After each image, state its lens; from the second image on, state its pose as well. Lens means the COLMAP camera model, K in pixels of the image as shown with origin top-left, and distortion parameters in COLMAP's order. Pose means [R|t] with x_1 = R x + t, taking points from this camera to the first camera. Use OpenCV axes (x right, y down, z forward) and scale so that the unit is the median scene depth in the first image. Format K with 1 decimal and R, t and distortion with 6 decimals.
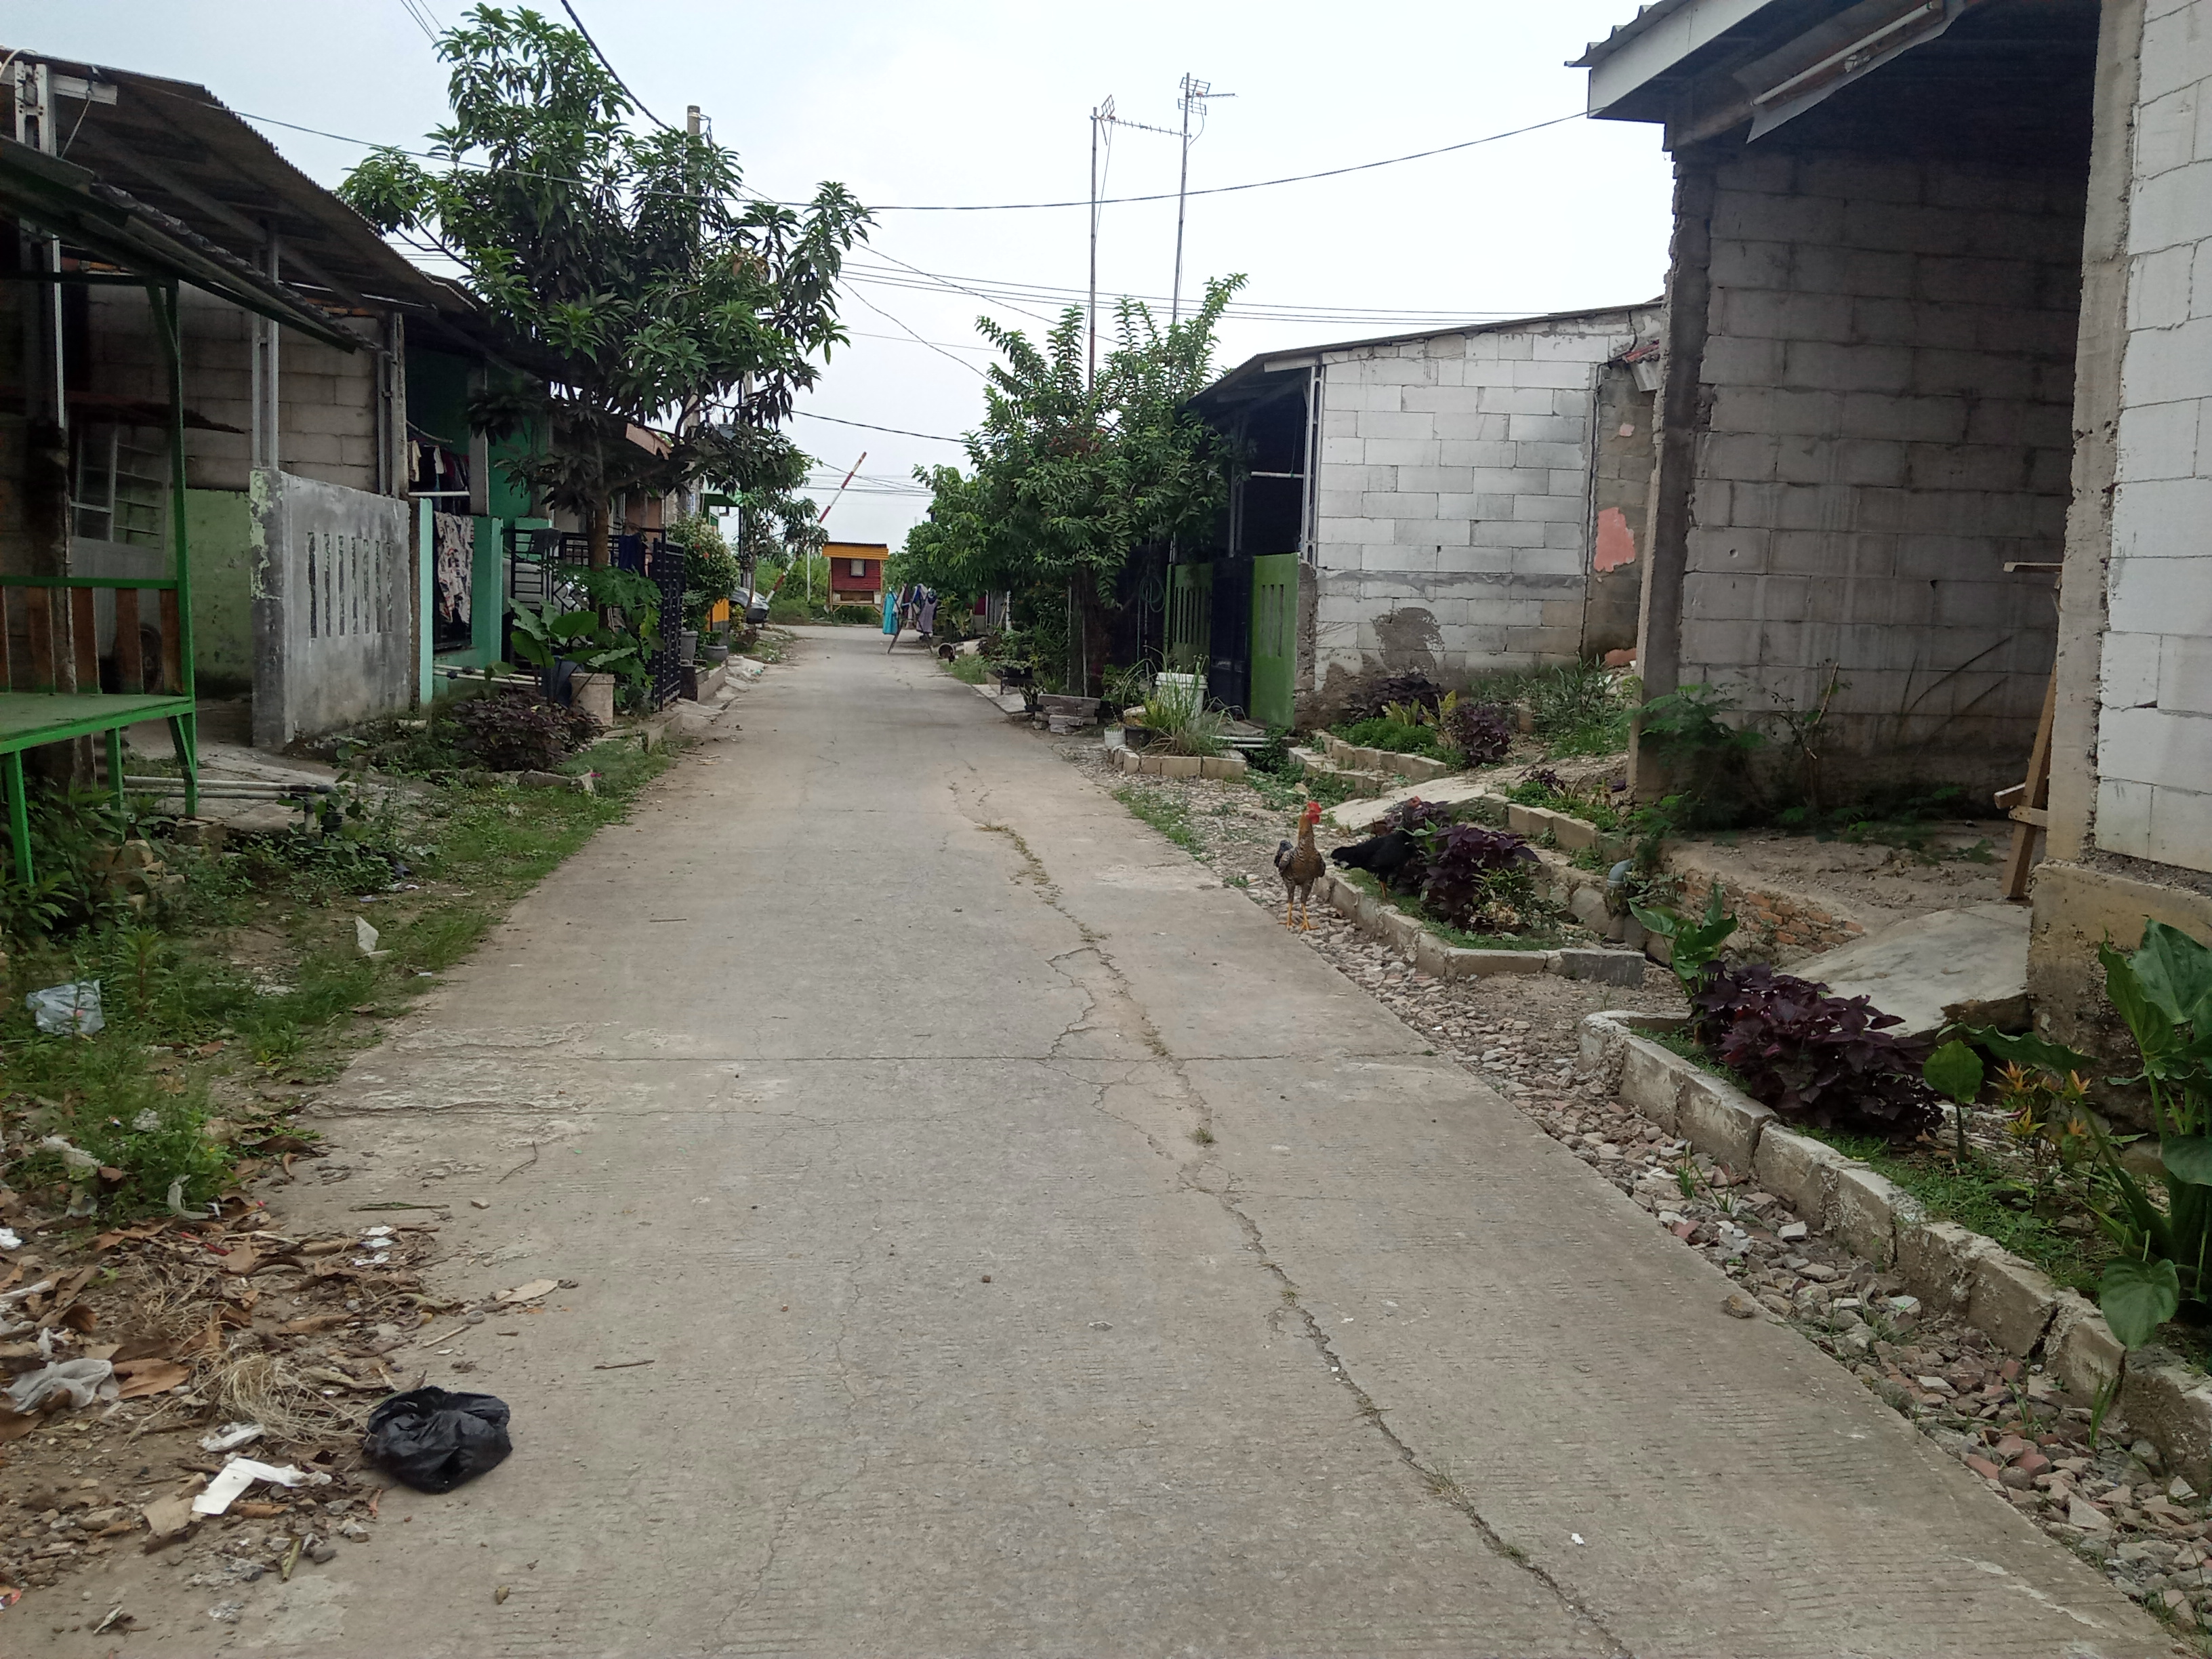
lens RADIAL K [[1826.7, 0, 1106.0], [0, 1826.7, 829.5], [0, 0, 1]] dist [0.123223, -0.217695]
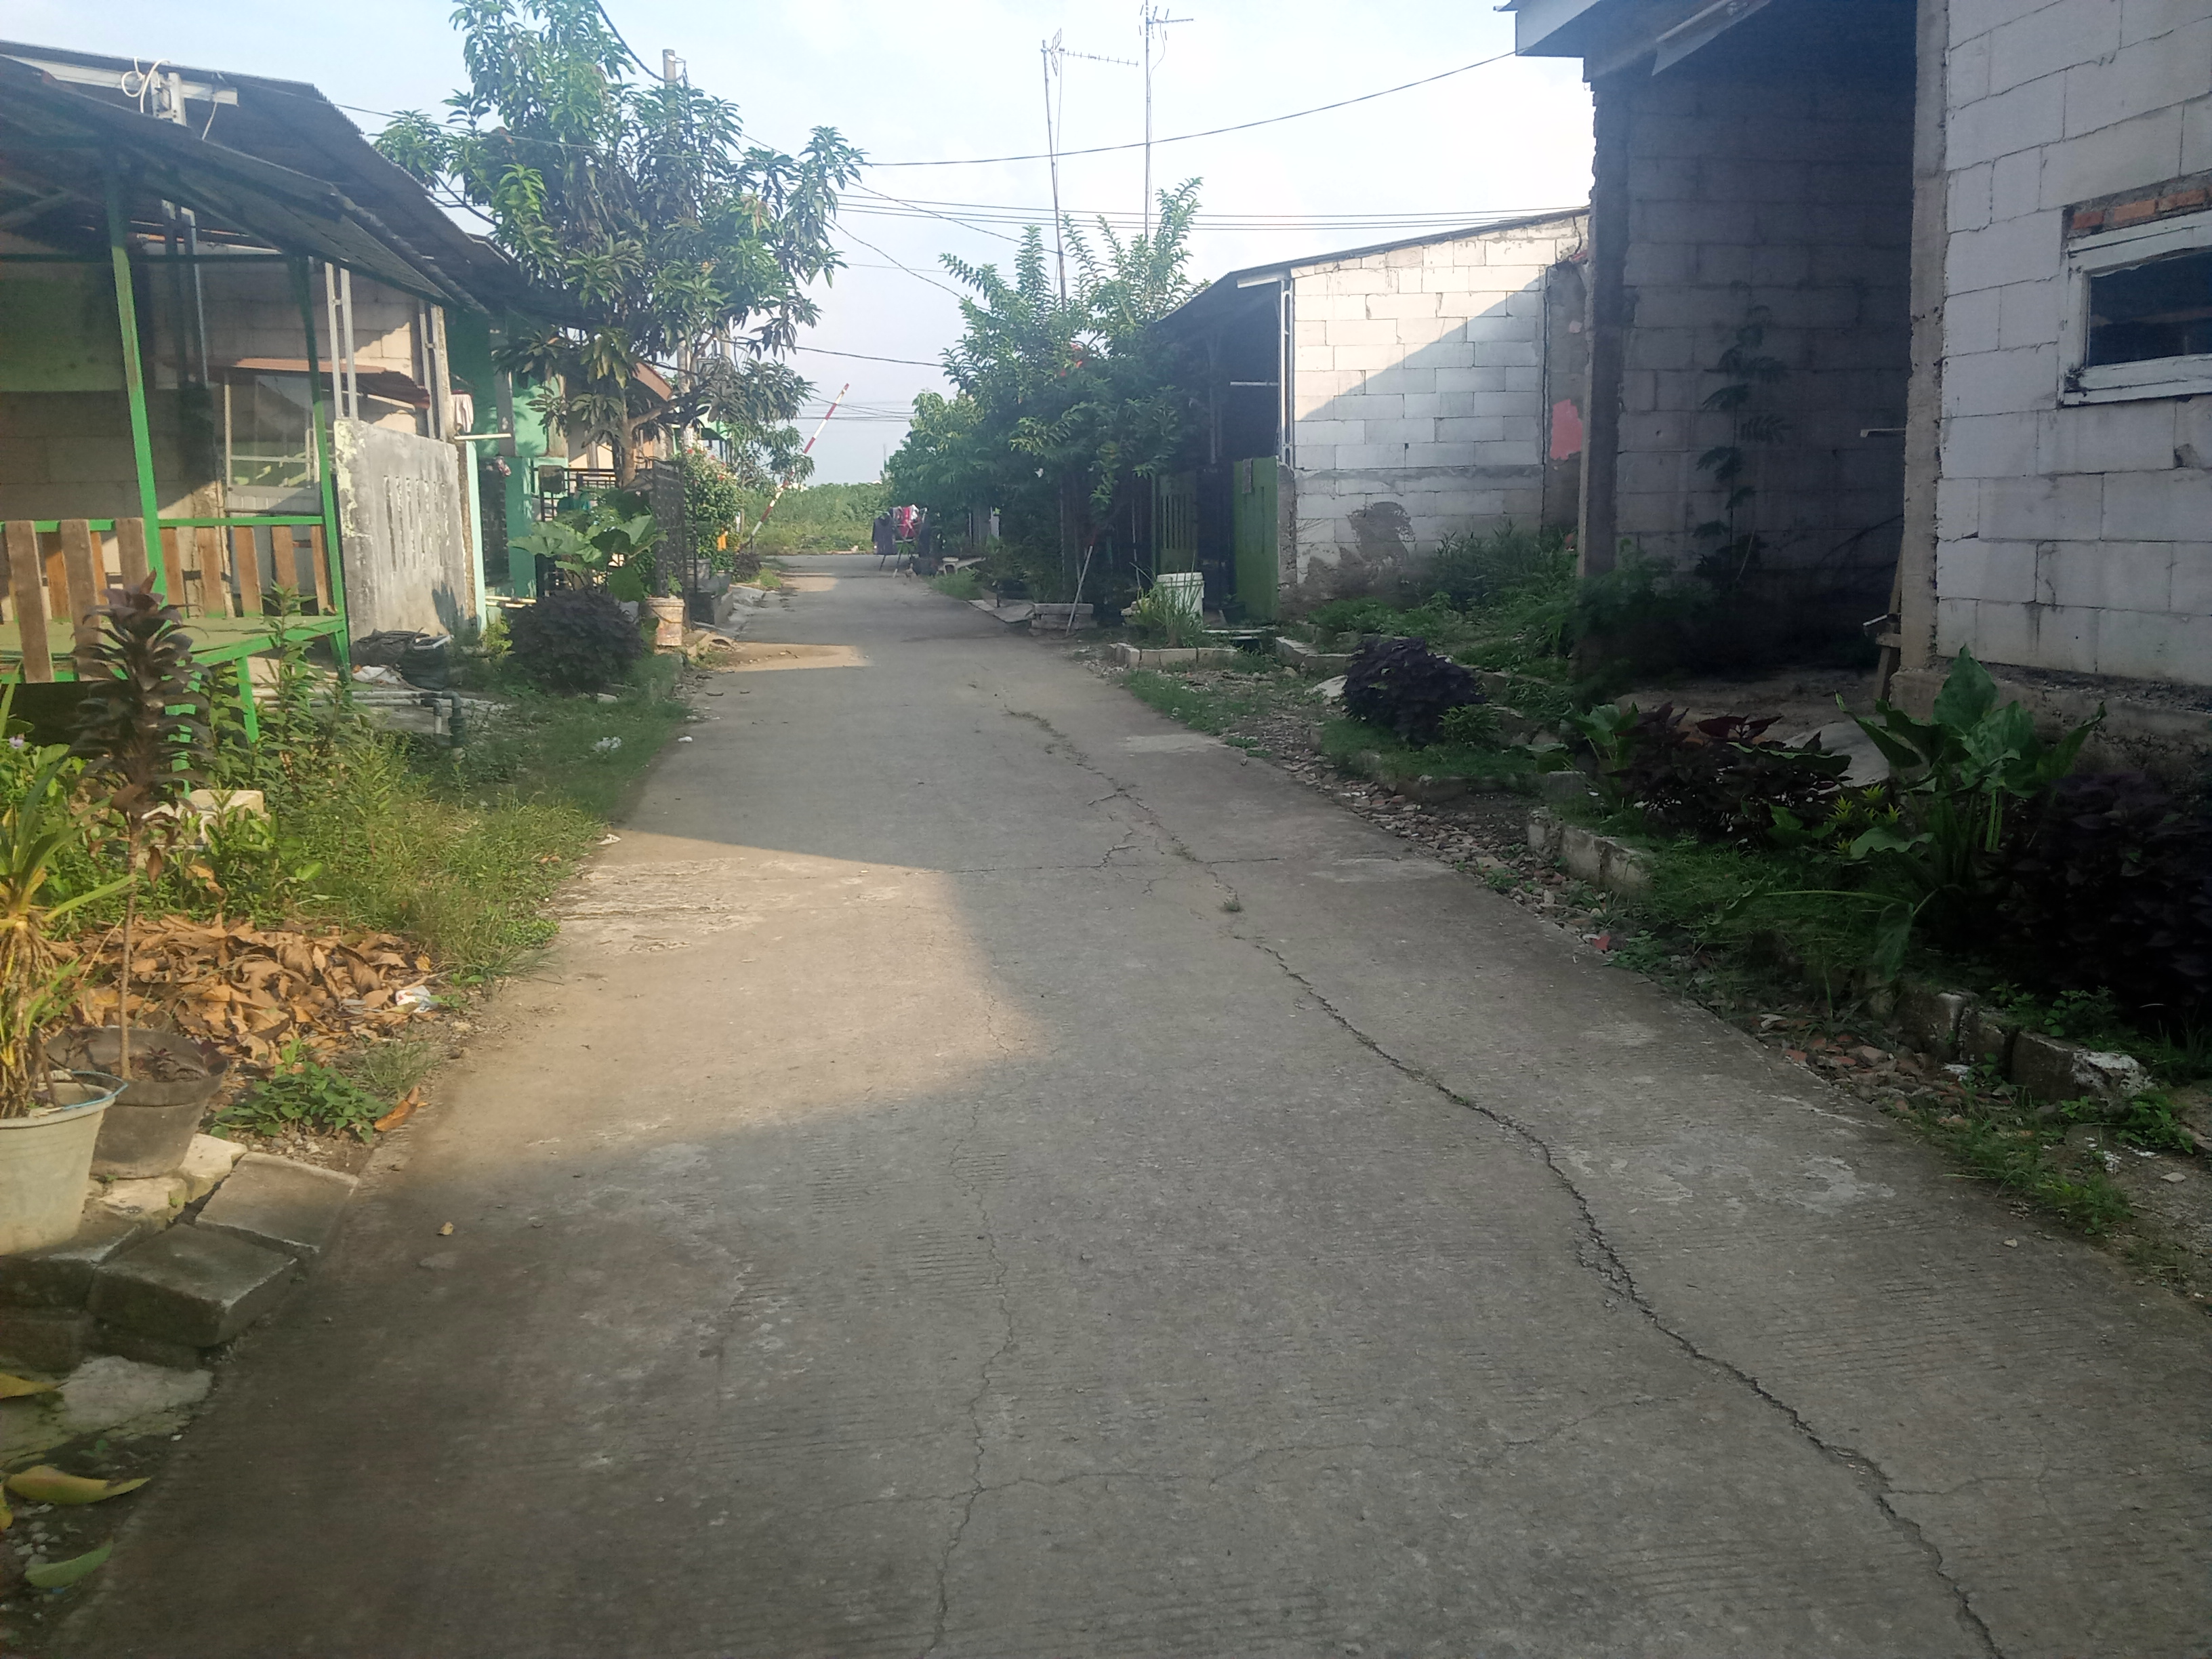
lens RADIAL K [[1952.5, 0, 1106.0], [0, 1952.5, 829.5], [0, 0, 1]] dist [0.165598, -0.364944]
pose [[0.998688, -0.049024, 0.014816, -0.024929], [0.048592, 0.998419, 0.028254, 0.033237], [-0.016178, -0.027497, 0.999491, -0.171689]]
